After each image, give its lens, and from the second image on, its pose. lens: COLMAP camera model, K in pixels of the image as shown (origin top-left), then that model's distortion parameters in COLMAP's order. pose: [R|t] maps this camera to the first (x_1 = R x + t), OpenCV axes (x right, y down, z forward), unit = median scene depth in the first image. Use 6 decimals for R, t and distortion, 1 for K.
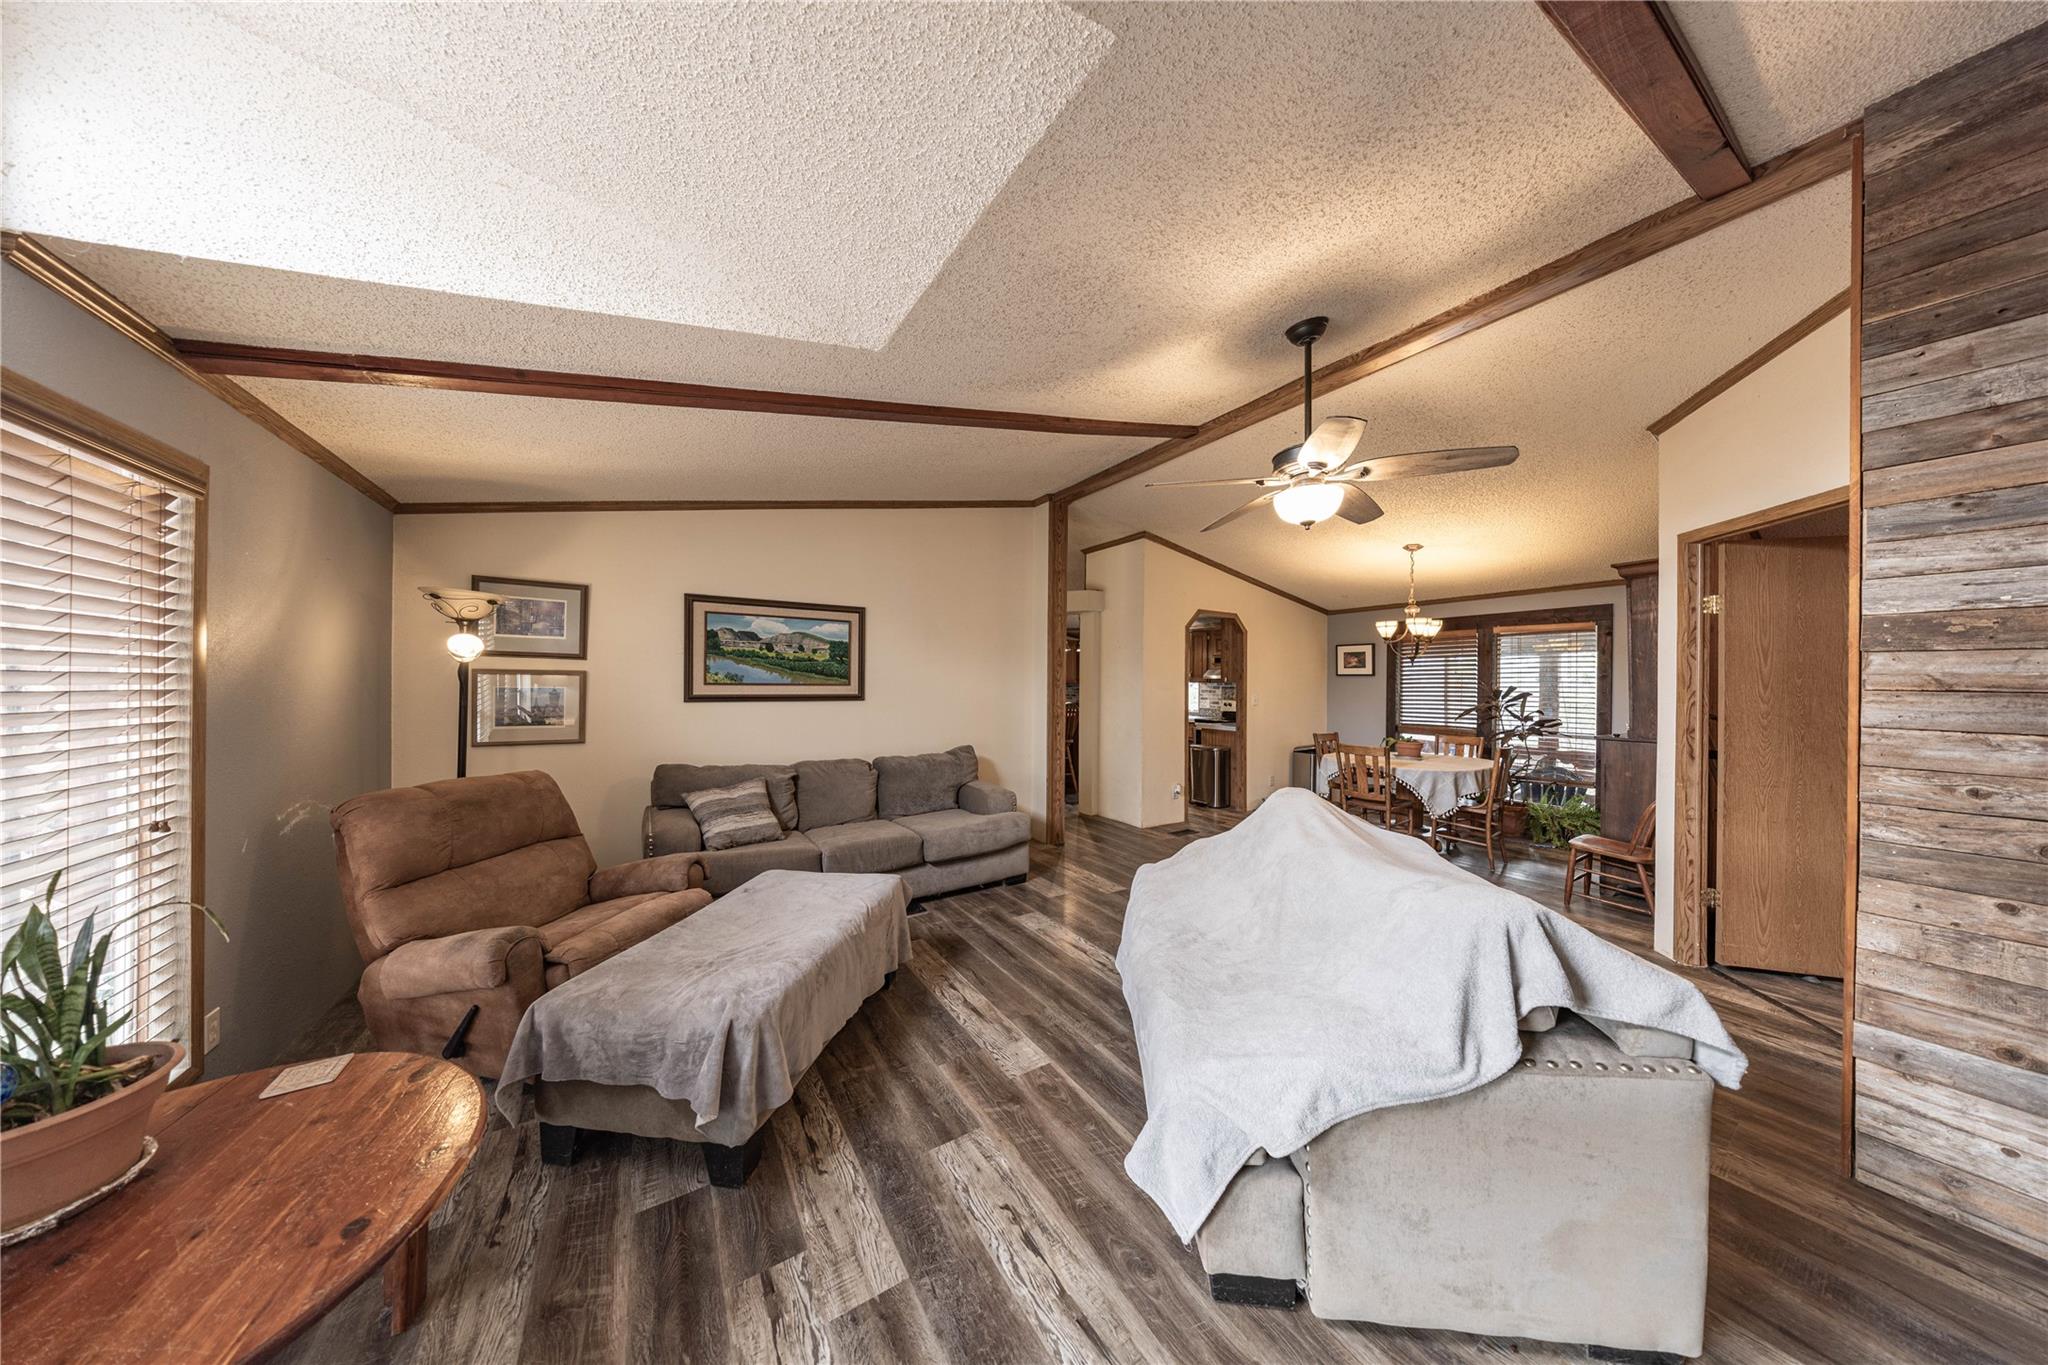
lens RADIAL K [[594.5, 0, 1024.0], [0, 594.5, 682.5], [0, 0, 1]] dist [-0.010861, -0.000060]
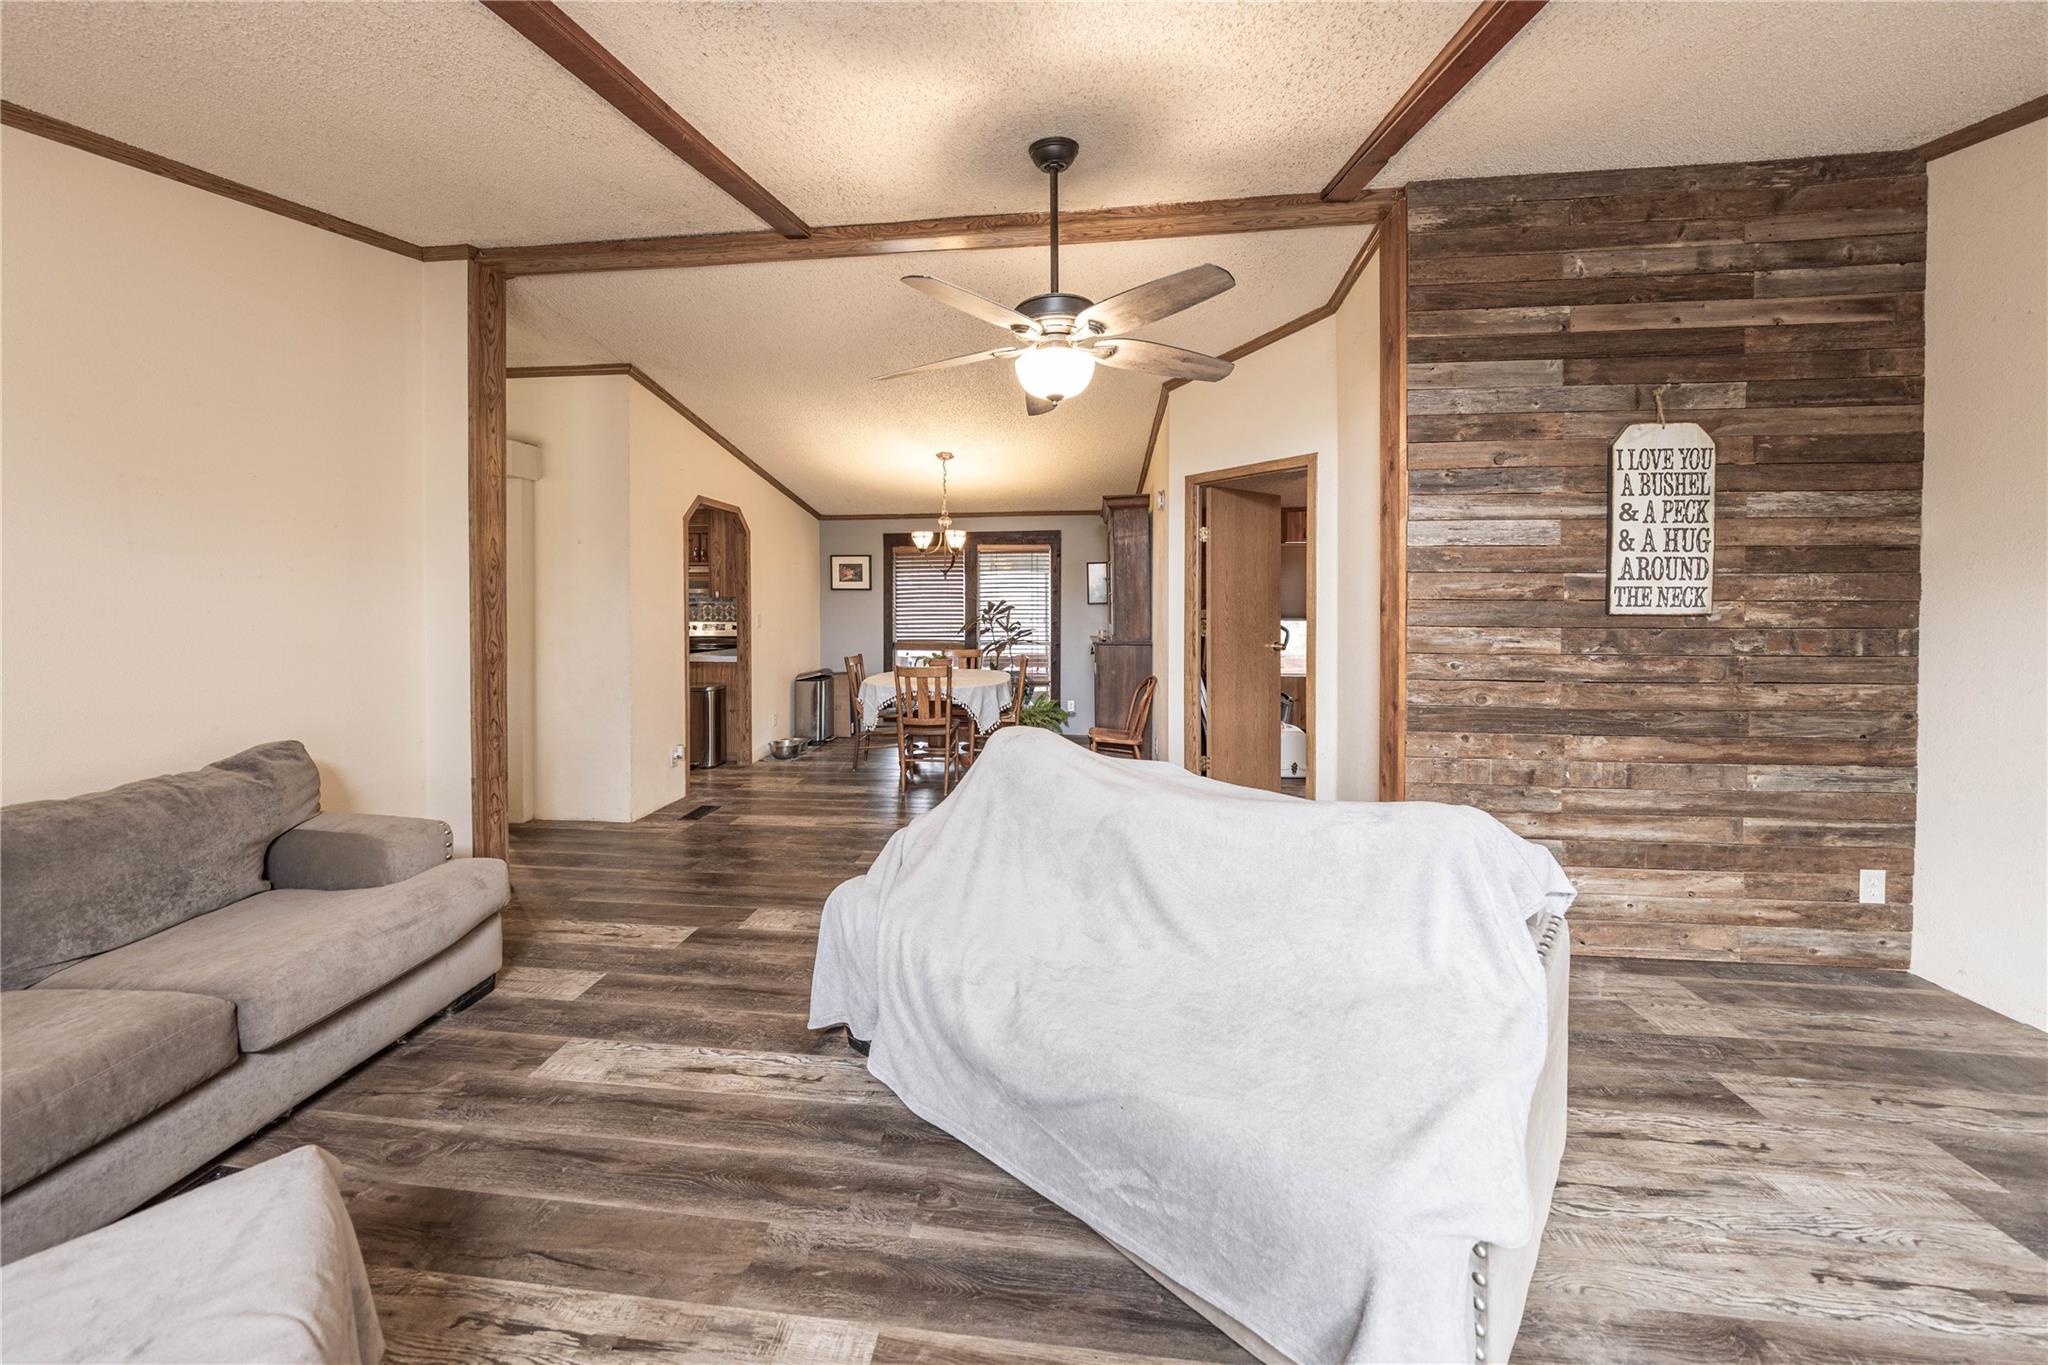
lens RADIAL K [[683.1, 0, 1030.2], [0, 683.1, 610.9], [0, 0, 1]] dist [0.001412, -0.000229]
pose [[0.617763, -0.018815, 0.786139, -0.152881], [0.005119, 0.999789, 0.019905, 0.001338], [-0.786348, -0.008272, 0.617729, 0.248918]]
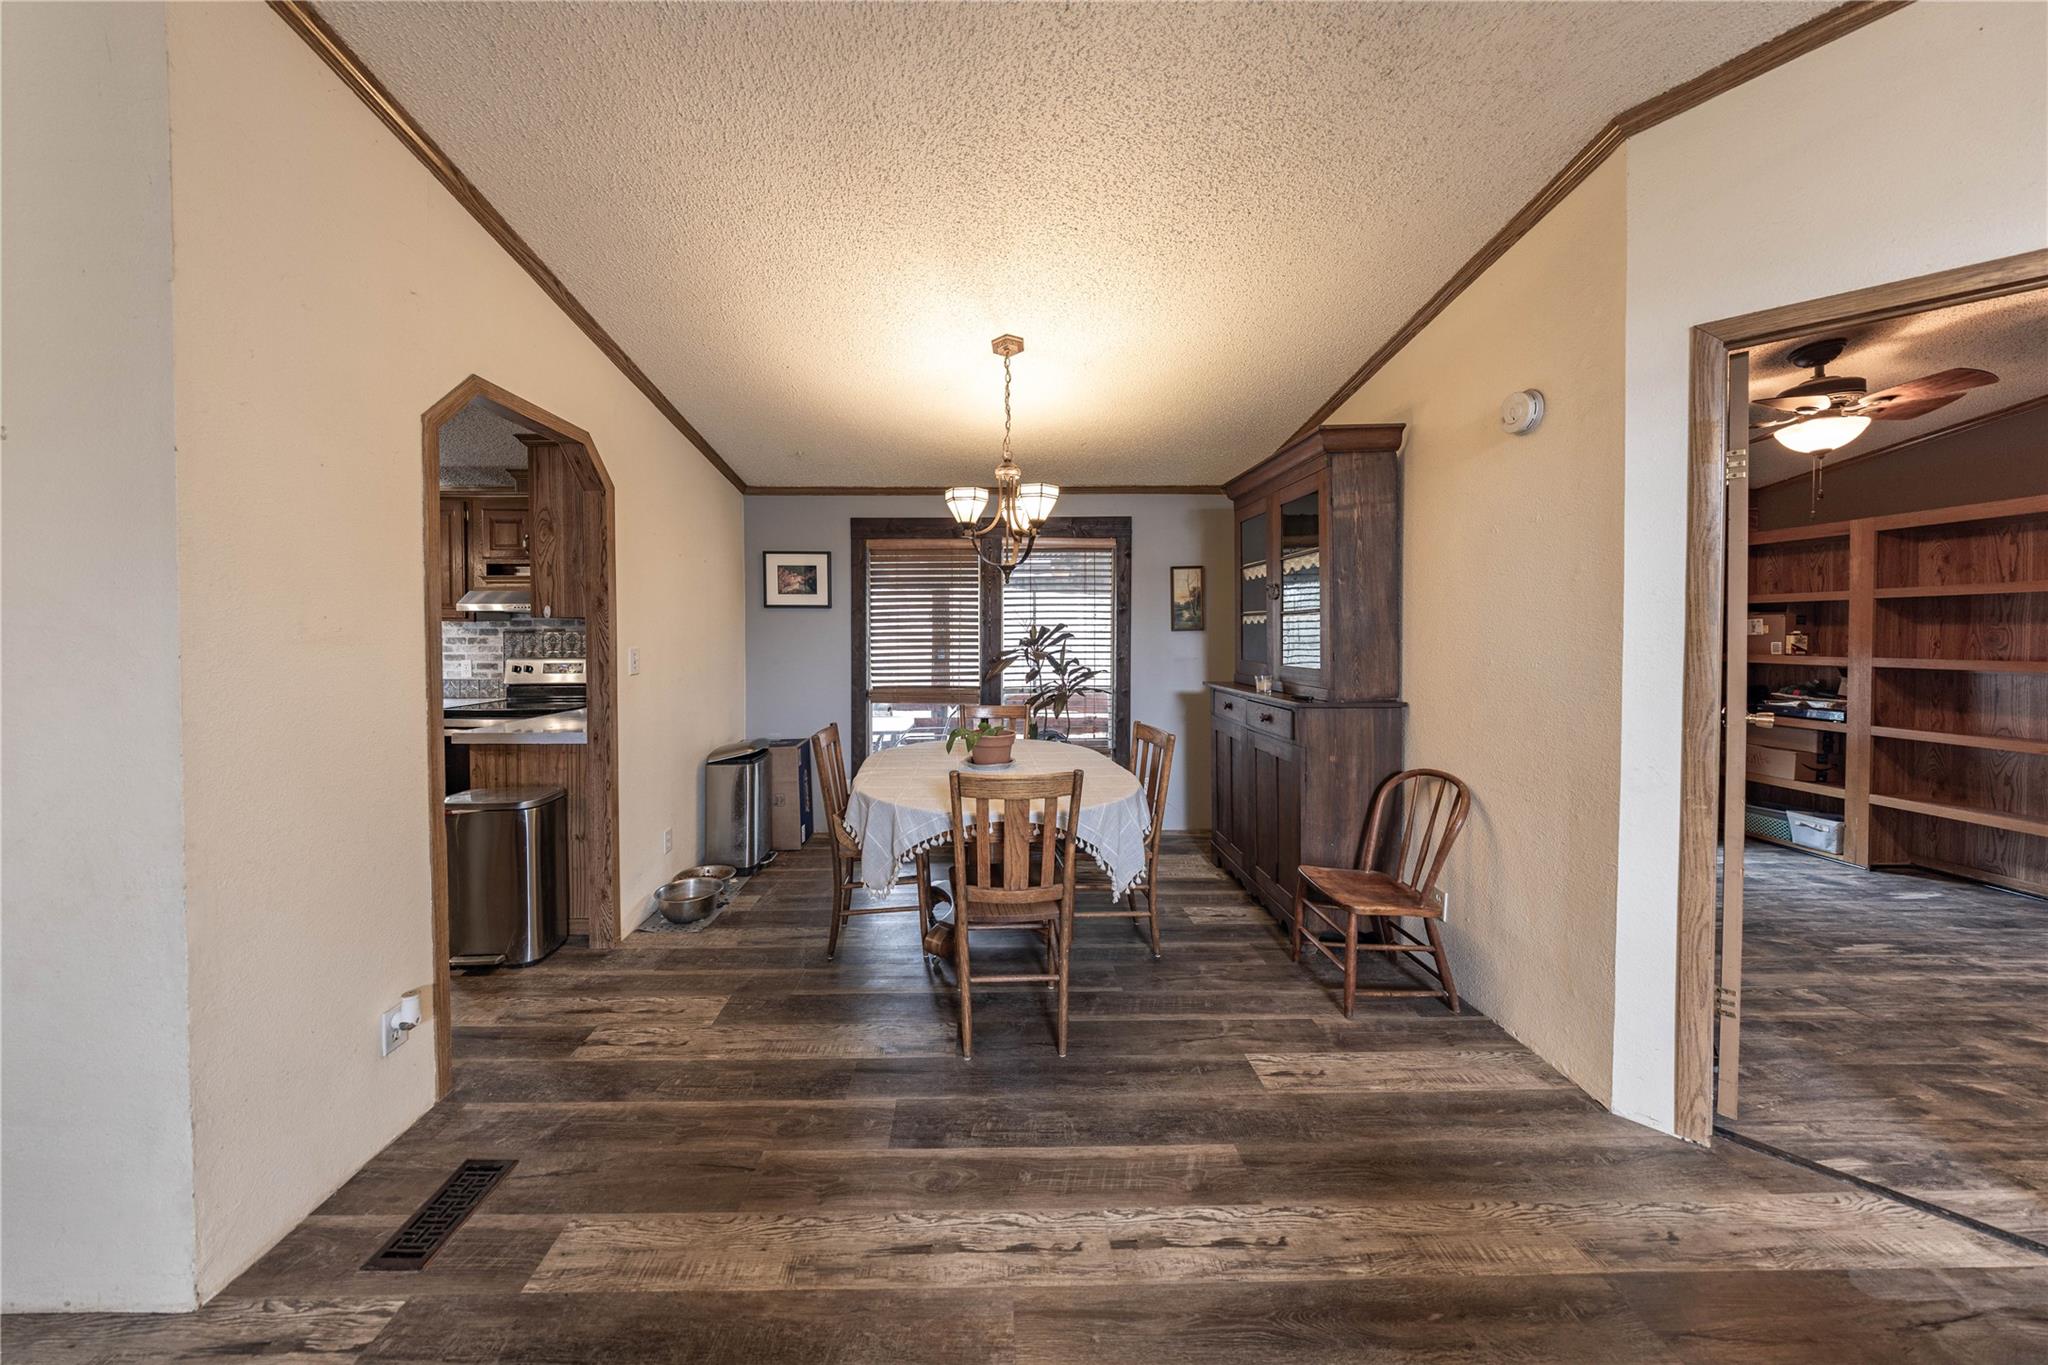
lens RADIAL K [[696.6, 0, 1030.4], [0, 696.6, 640.3], [0, 0, 1]] dist [-0.002193, -0.000200]
pose [[0.523788, -0.023068, 0.851537, 0.192051], [0.003176, 0.999679, 0.025127, 0.006034], [-0.851843, -0.010456, 0.523693, 0.799767]]
